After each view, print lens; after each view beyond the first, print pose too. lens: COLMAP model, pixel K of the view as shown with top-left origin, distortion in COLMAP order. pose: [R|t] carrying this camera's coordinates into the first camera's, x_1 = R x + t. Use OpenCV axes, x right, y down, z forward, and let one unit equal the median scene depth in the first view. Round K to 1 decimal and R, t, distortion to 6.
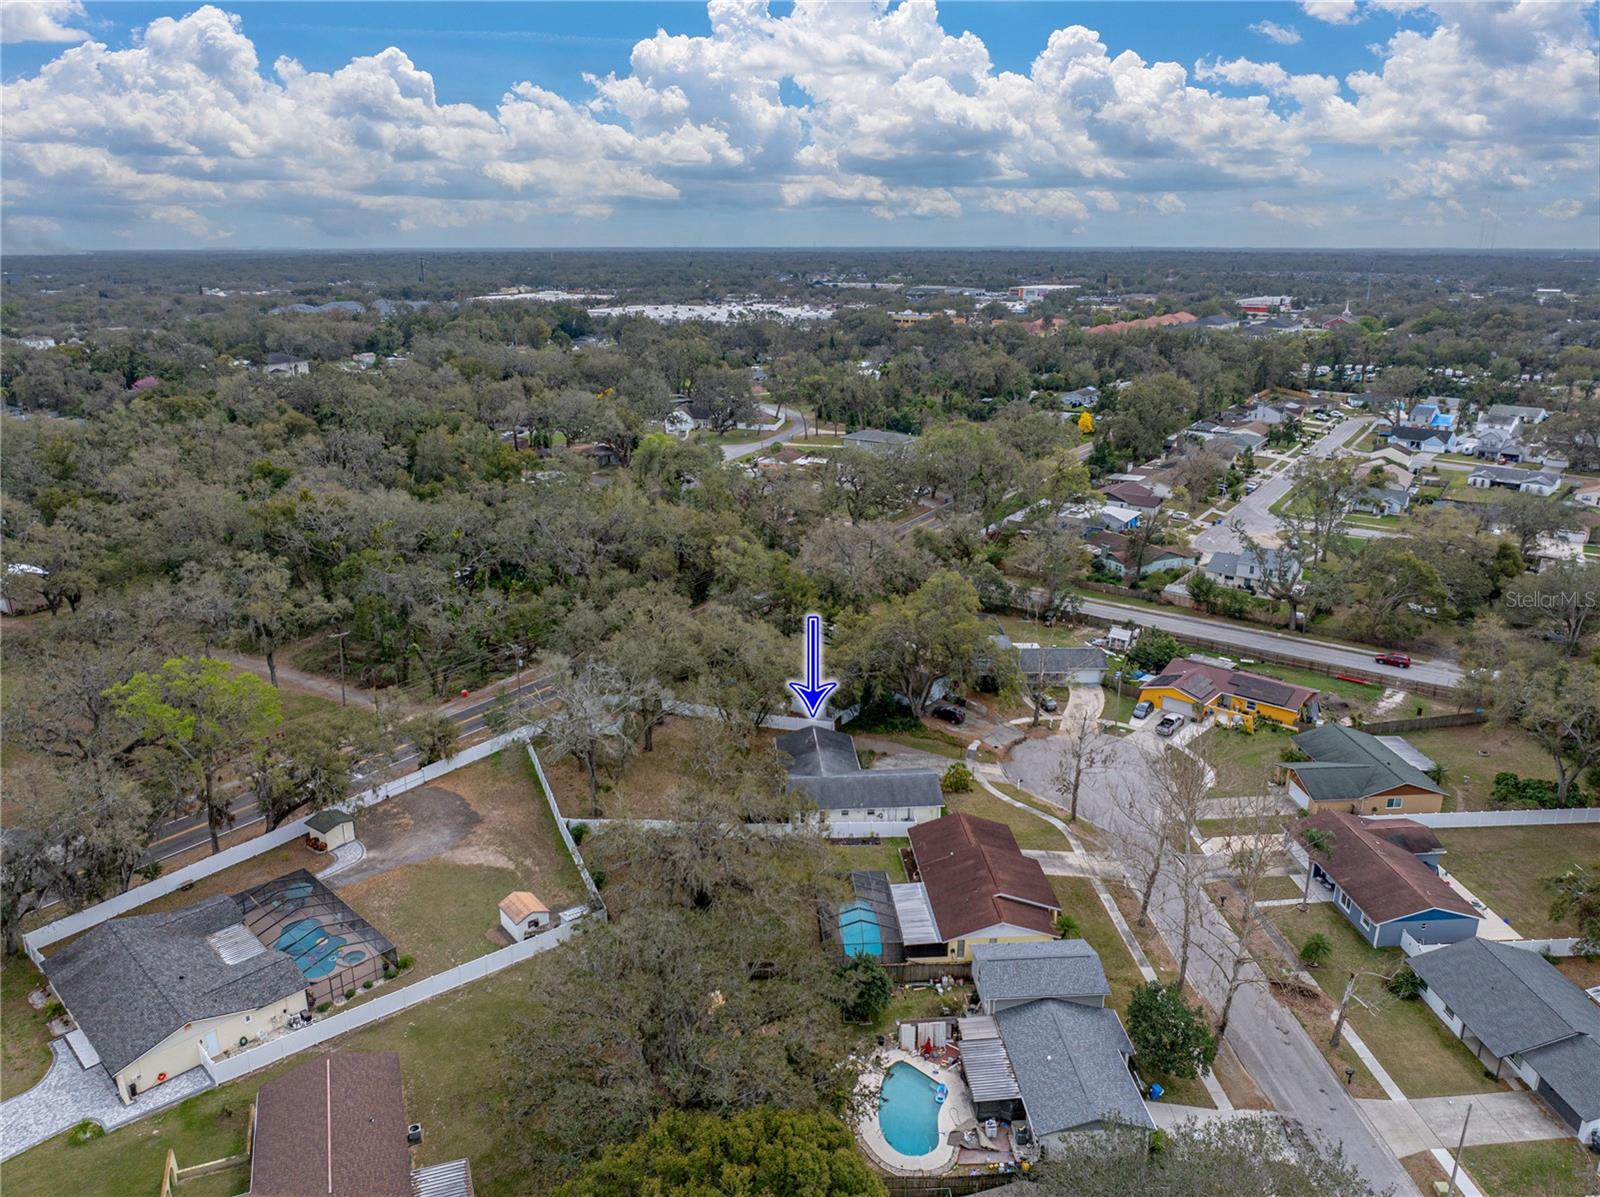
lens RADIAL K [[1139.6, 0, 793.9], [0, 1139.6, 540.6], [0, 0, 1]] dist [0.002719, 0.001280]
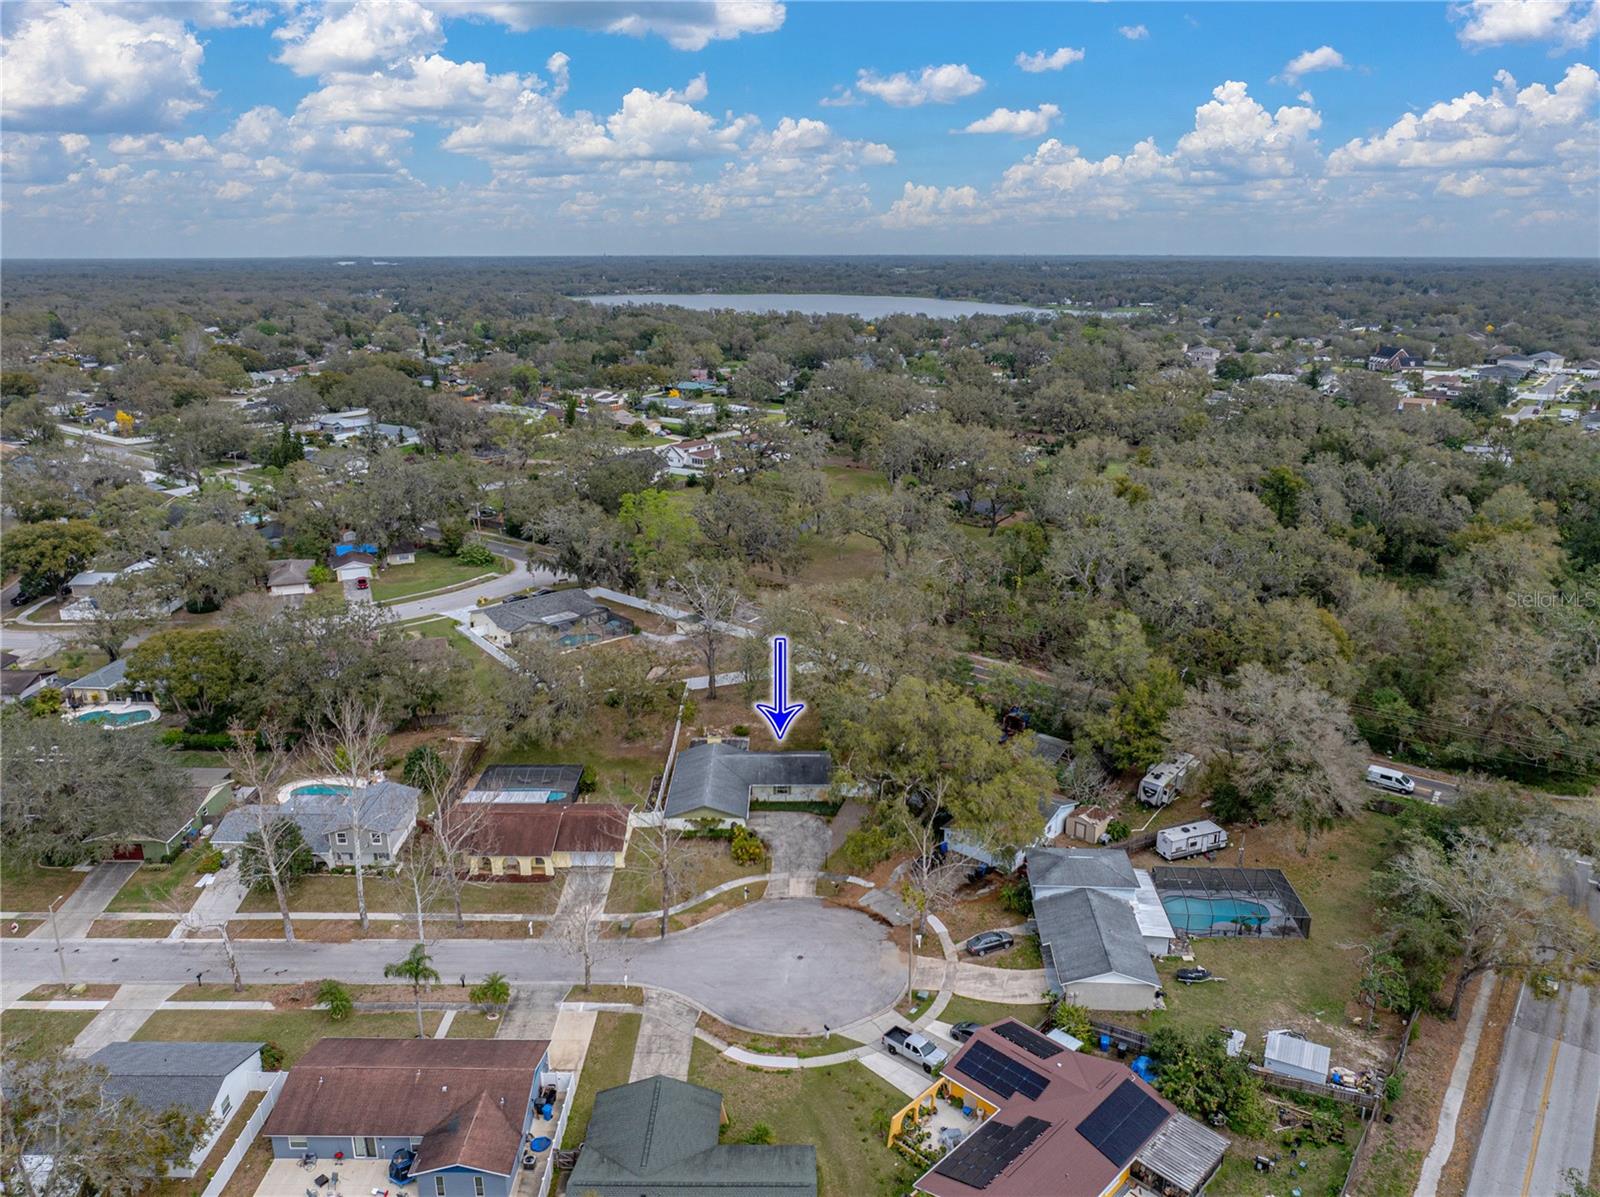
lens RADIAL K [[1096.8, 0, 805.3], [0, 1096.8, 629.3], [0, 0, 1]] dist [-0.016531, 0.000168]
pose [[-0.056710, 0.320063, -0.945697, 0.966264], [-0.252083, 0.911941, 0.323755, -0.261412], [0.966043, 0.256754, 0.028966, 1.024899]]
